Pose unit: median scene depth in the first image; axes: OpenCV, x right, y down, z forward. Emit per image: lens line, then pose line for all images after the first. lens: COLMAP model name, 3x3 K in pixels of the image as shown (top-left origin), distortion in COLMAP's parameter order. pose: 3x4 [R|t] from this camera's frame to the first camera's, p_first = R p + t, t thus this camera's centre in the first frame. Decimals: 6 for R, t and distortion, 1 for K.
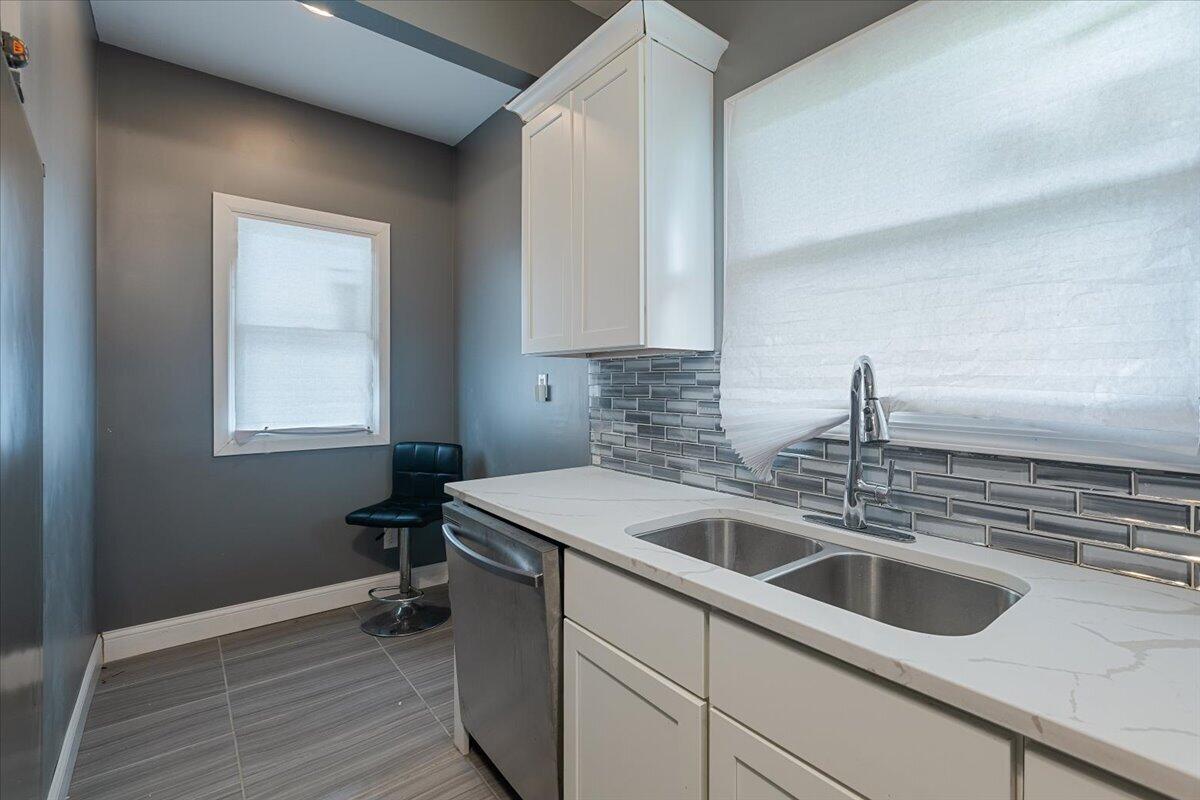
lens RADIAL K [[532.0, 0, 599.0], [0, 532.0, 387.7], [0, 0, 1]] dist [-0.000965, -0.000013]
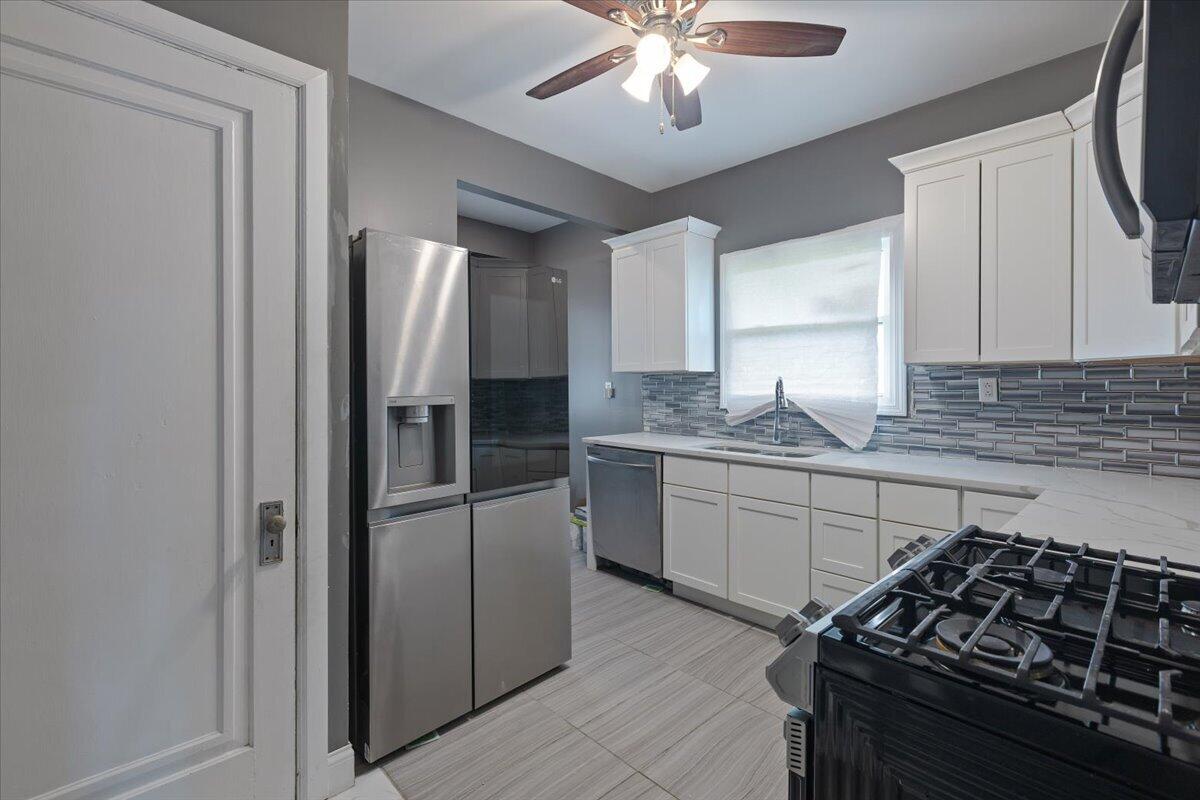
lens RADIAL K [[532.0, 0, 599.0], [0, 532.0, 387.7], [0, 0, 1]] dist [-0.000965, -0.000013]
pose [[0.995350, -0.001739, 0.096310, -0.433645], [0.002444, 0.999971, -0.007207, 0.007524], [-0.096295, 0.007409, 0.995325, -1.027533]]
